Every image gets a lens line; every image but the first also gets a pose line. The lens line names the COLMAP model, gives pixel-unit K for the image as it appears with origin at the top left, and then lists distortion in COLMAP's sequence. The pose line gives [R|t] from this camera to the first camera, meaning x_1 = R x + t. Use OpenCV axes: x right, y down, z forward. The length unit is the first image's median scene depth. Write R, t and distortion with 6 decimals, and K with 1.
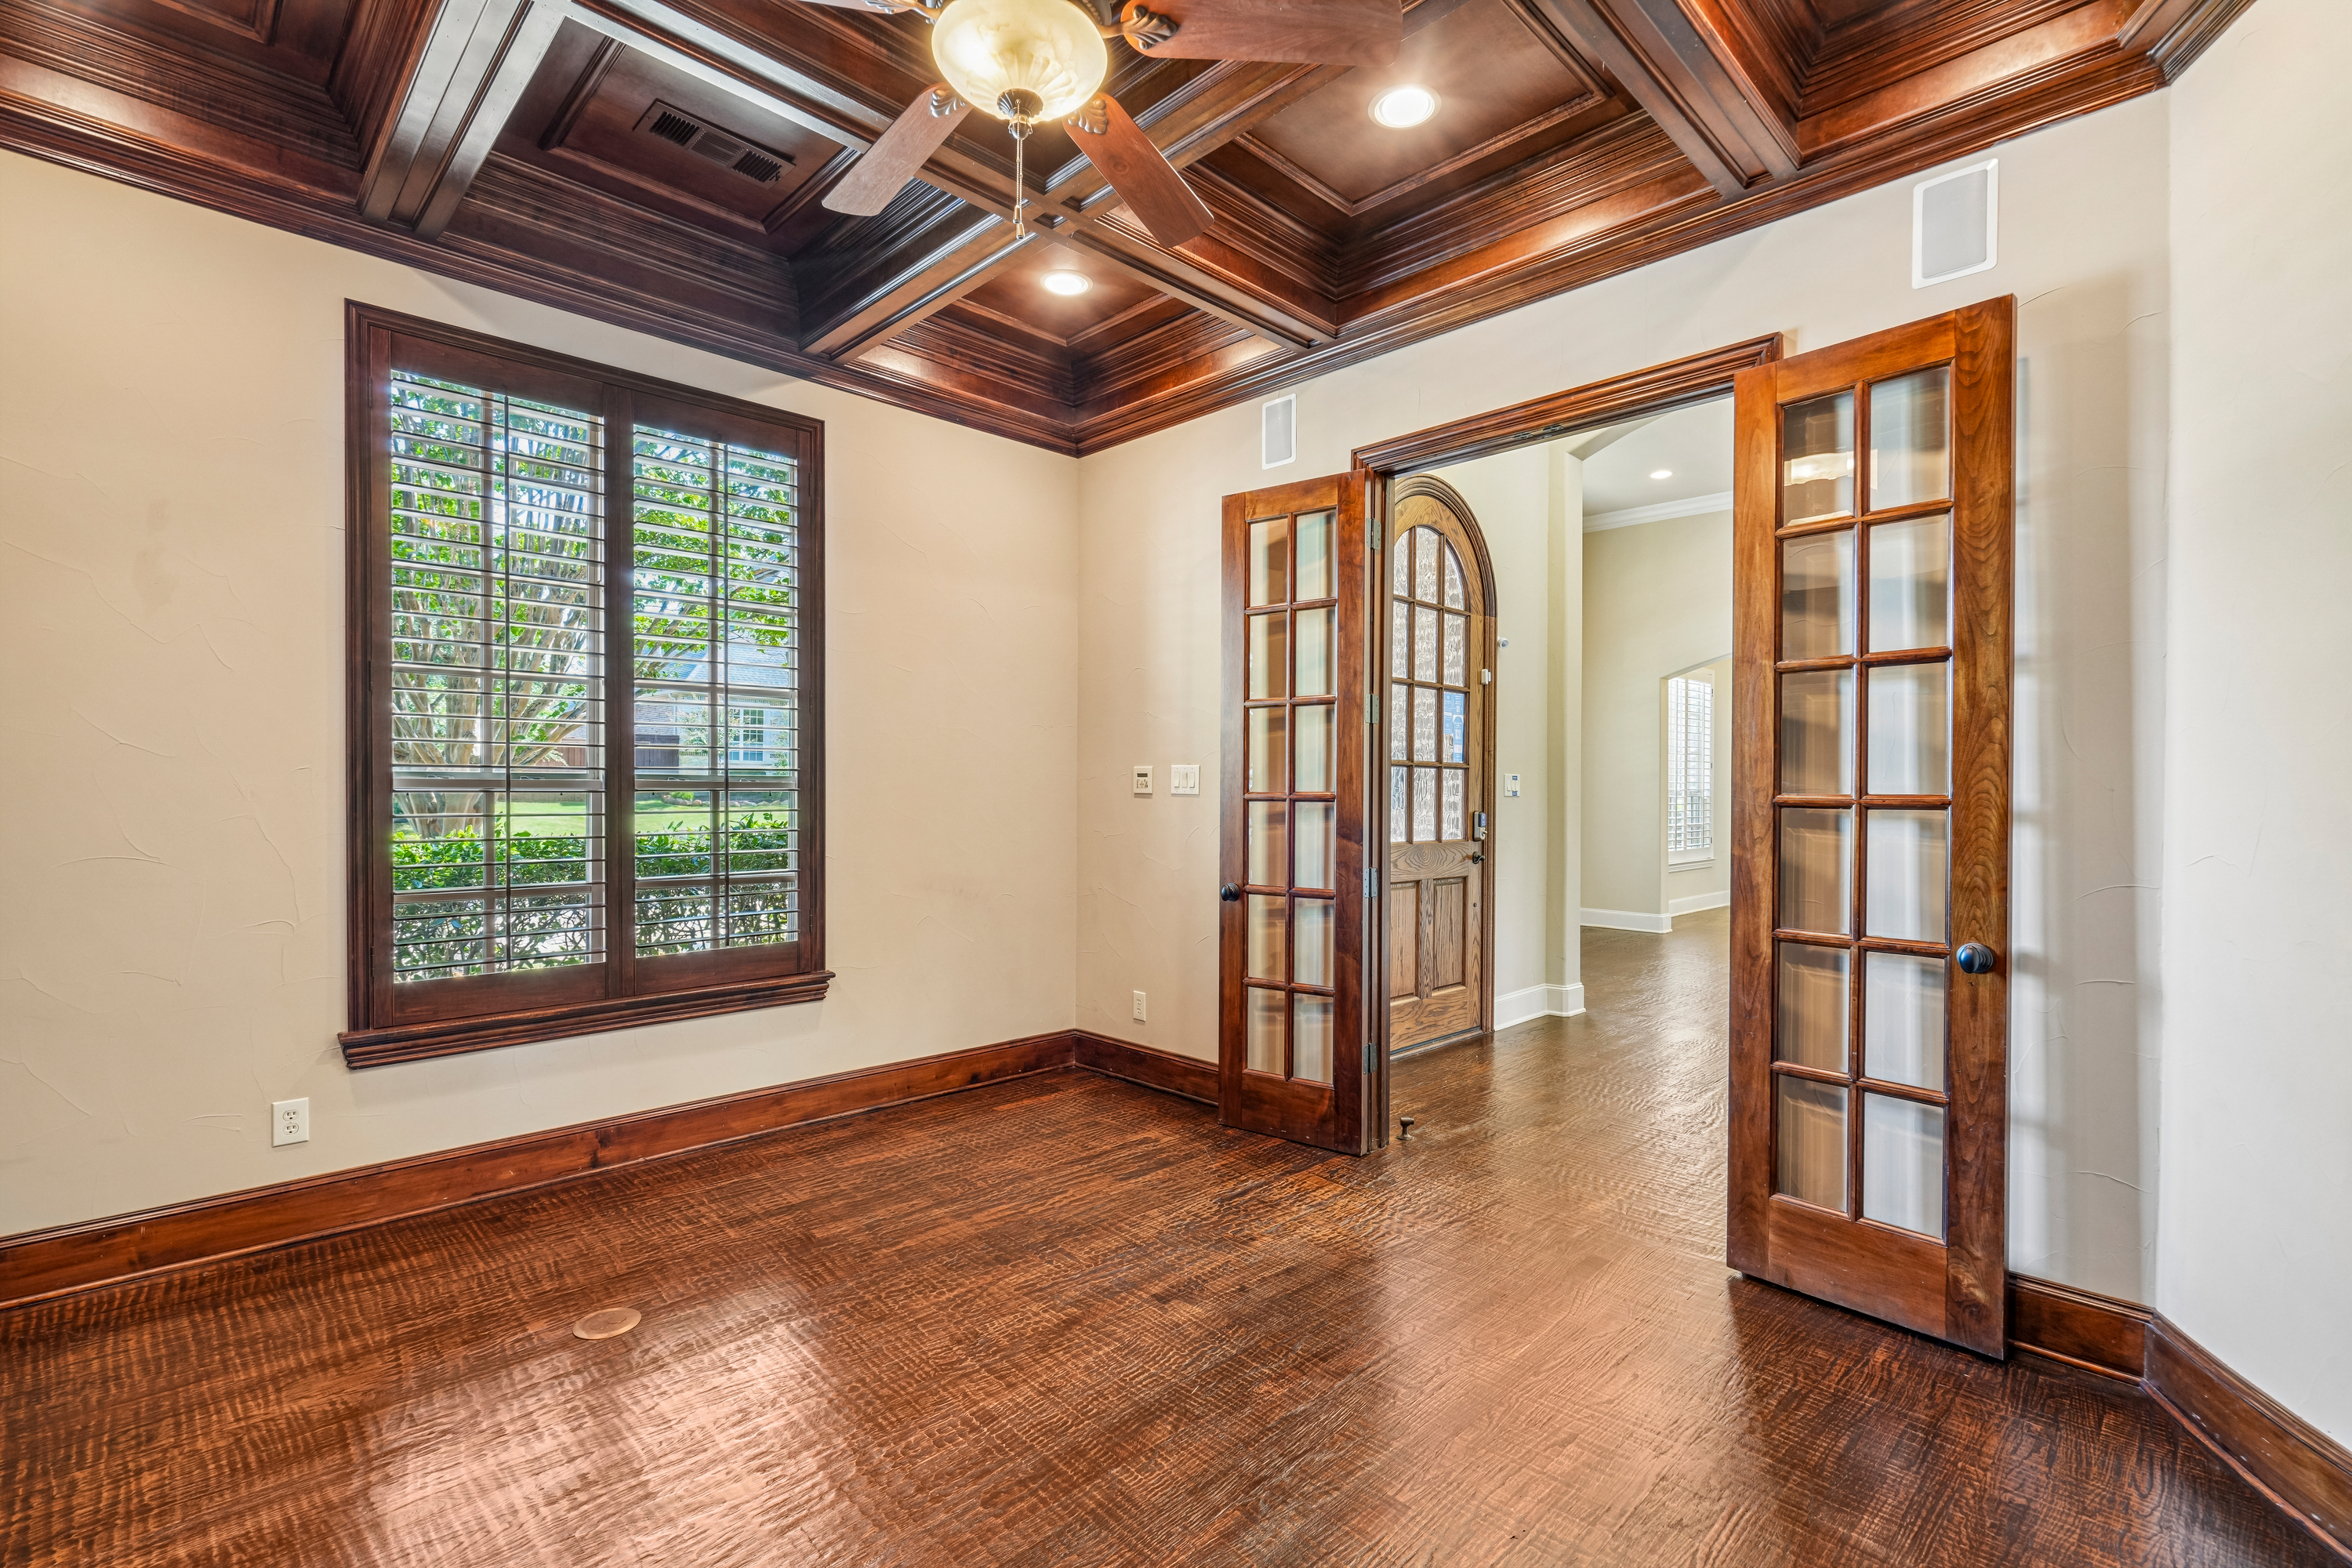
lens RADIAL K [[1062.6, 0, 1177.3], [0, 1062.6, 792.8], [0, 0, 1]] dist [-0.002341, 0.000926]
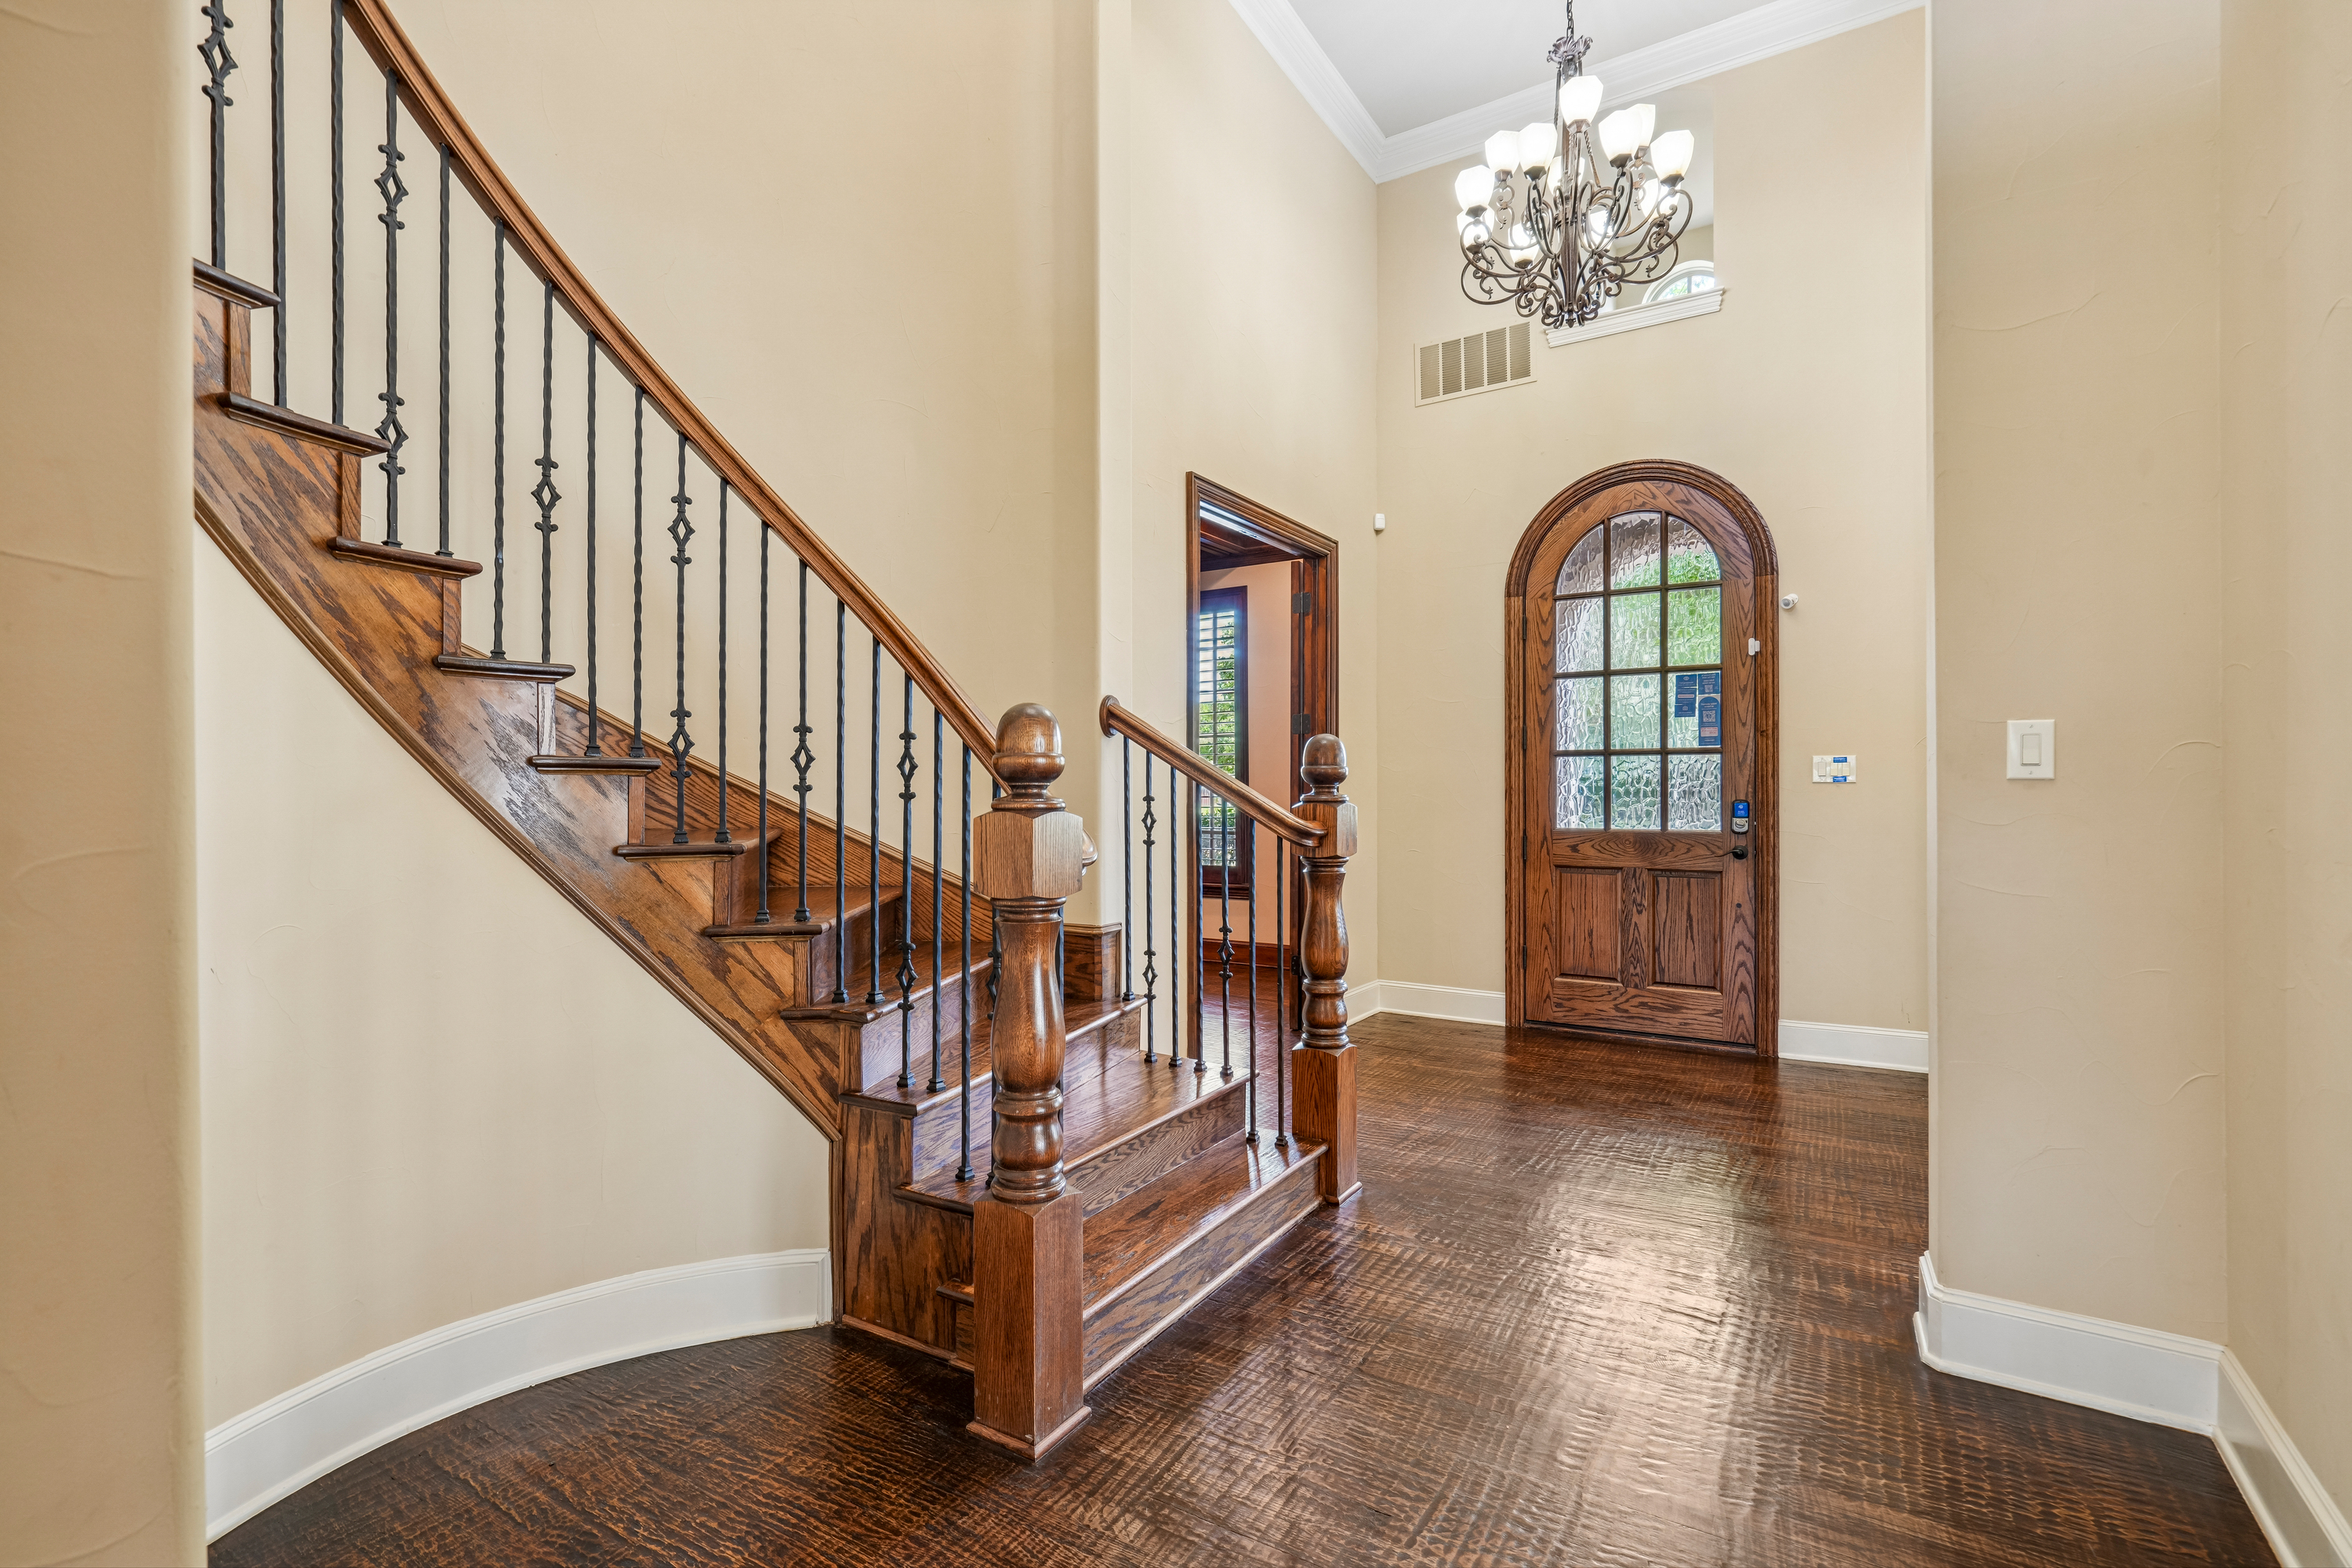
lens RADIAL K [[1062.6, 0, 1183.2], [0, 1062.6, 791.6], [0, 0, 1]] dist [-0.002341, 0.000926]
pose [[0.215133, -0.006704, -0.976562, 1.035176], [0.001879, 0.999977, -0.006451, 0.015075], [0.976583, -0.000448, 0.215141, 0.352652]]
